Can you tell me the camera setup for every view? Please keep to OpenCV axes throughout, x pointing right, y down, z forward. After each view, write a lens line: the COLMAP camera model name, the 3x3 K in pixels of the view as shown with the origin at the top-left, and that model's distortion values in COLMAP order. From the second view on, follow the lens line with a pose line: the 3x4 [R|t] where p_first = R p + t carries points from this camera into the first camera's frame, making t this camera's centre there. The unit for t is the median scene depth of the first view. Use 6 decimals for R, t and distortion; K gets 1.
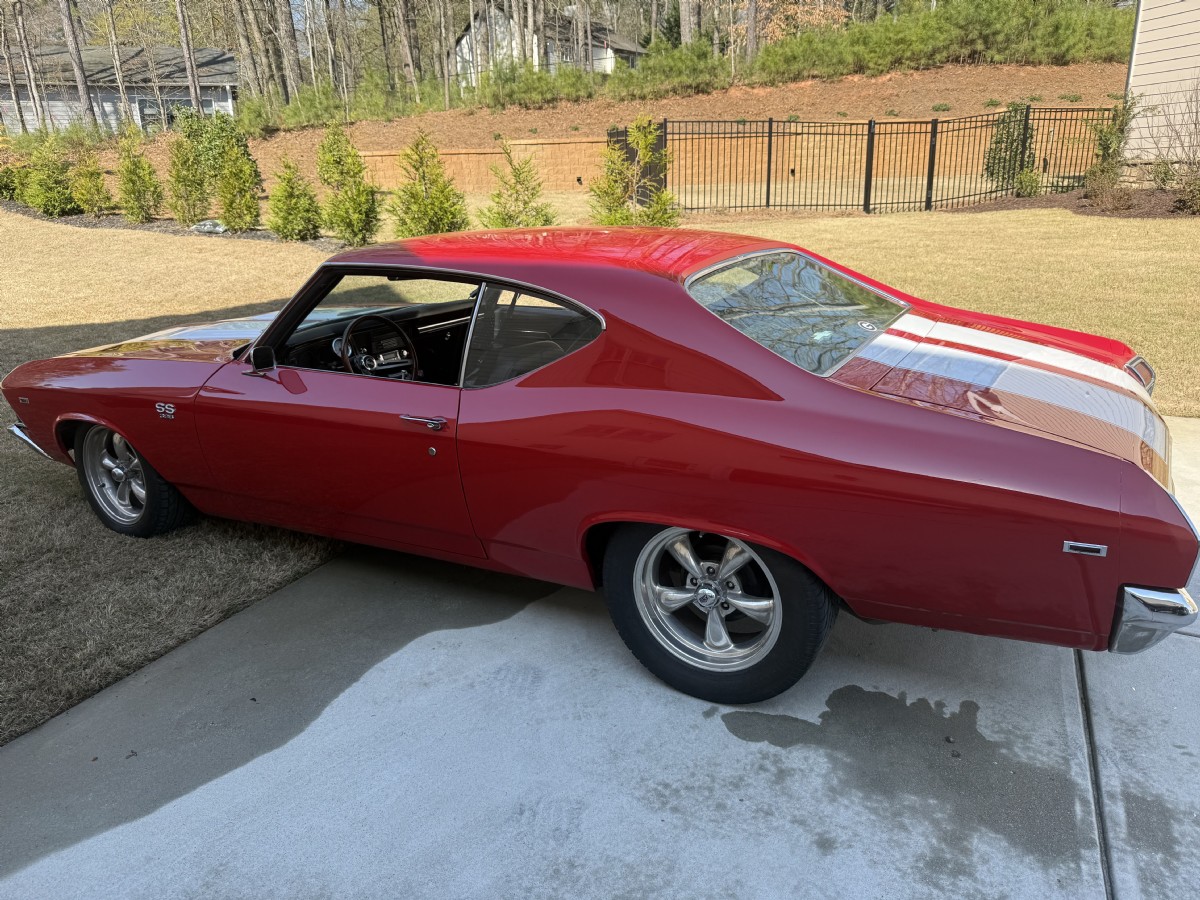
lens RADIAL K [[849.5, 0, 598.0], [0, 849.5, 454.6], [0, 0, 1]] dist [0.006165, -0.020647]
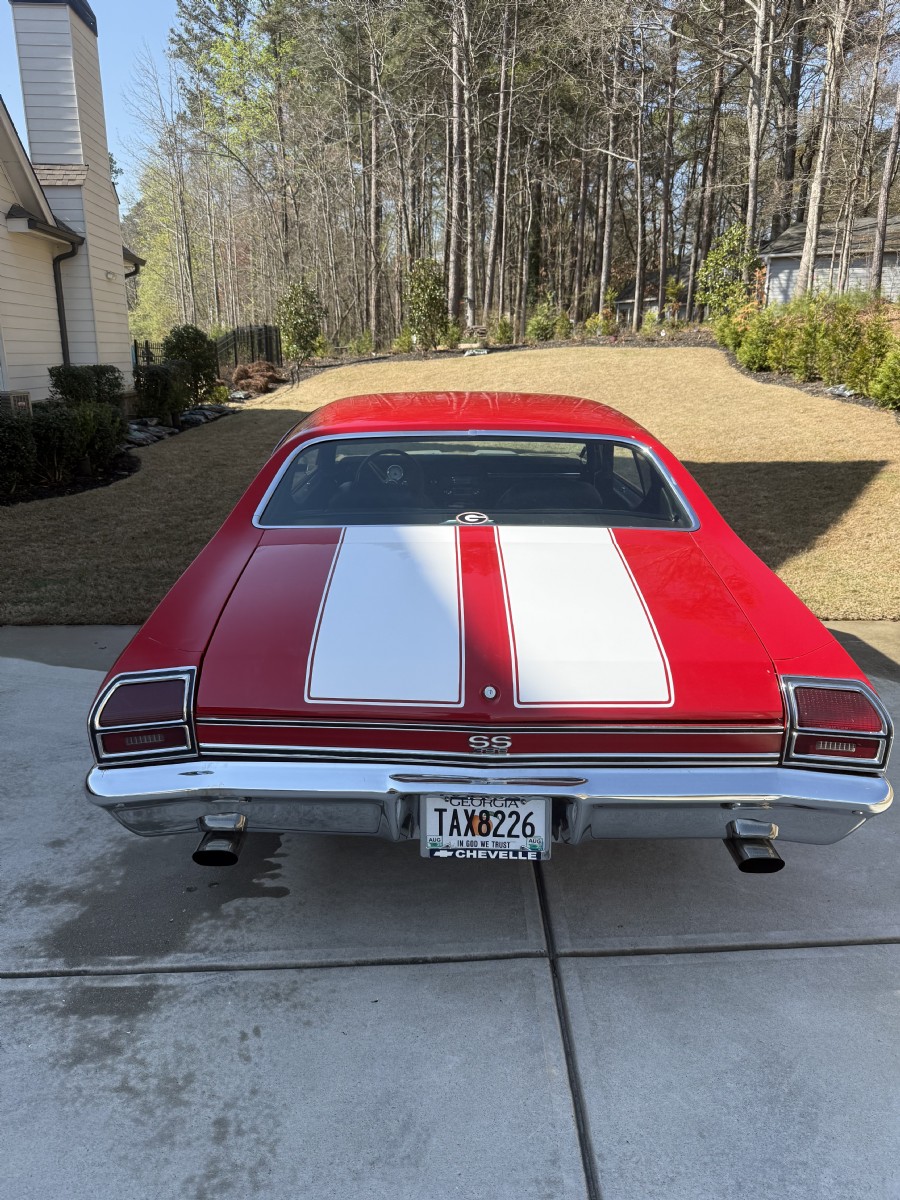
lens RADIAL K [[849.5, 0, 447.9], [0, 849.5, 600.1], [0, 0, 1]] dist [0.006165, -0.020647]
pose [[0.491164, 0.282654, -0.823932, 1.314462], [-0.297042, 0.943542, 0.146613, -0.237399], [0.818855, 0.172731, 0.547394, 0.592983]]
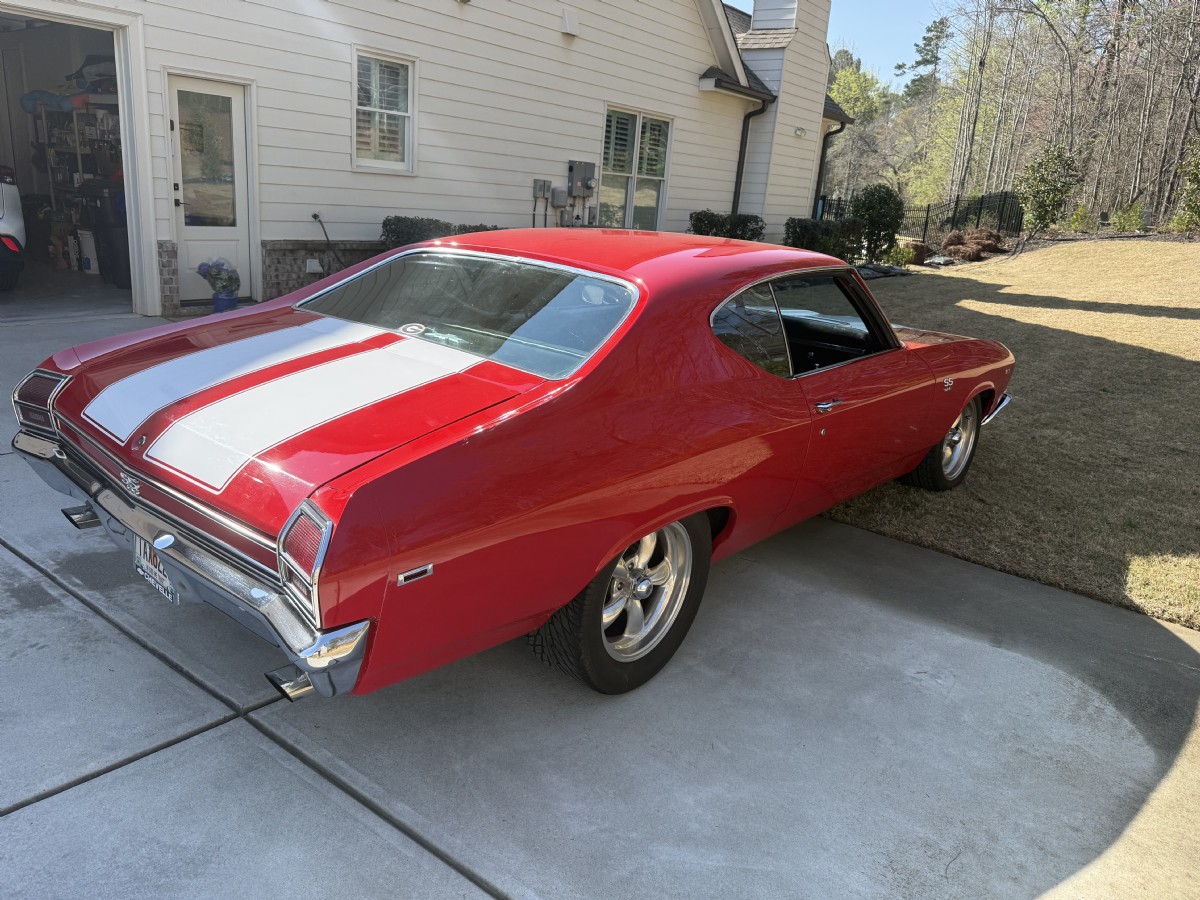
lens RADIAL K [[849.5, 0, 604.1], [0, 849.5, 450.7], [0, 0, 1]] dist [0.006165, -0.020647]
pose [[-0.197415, 0.311052, -0.929663, 1.478691], [-0.368807, 0.855091, 0.364418, -0.572135], [0.908300, 0.414808, -0.054089, 1.592872]]
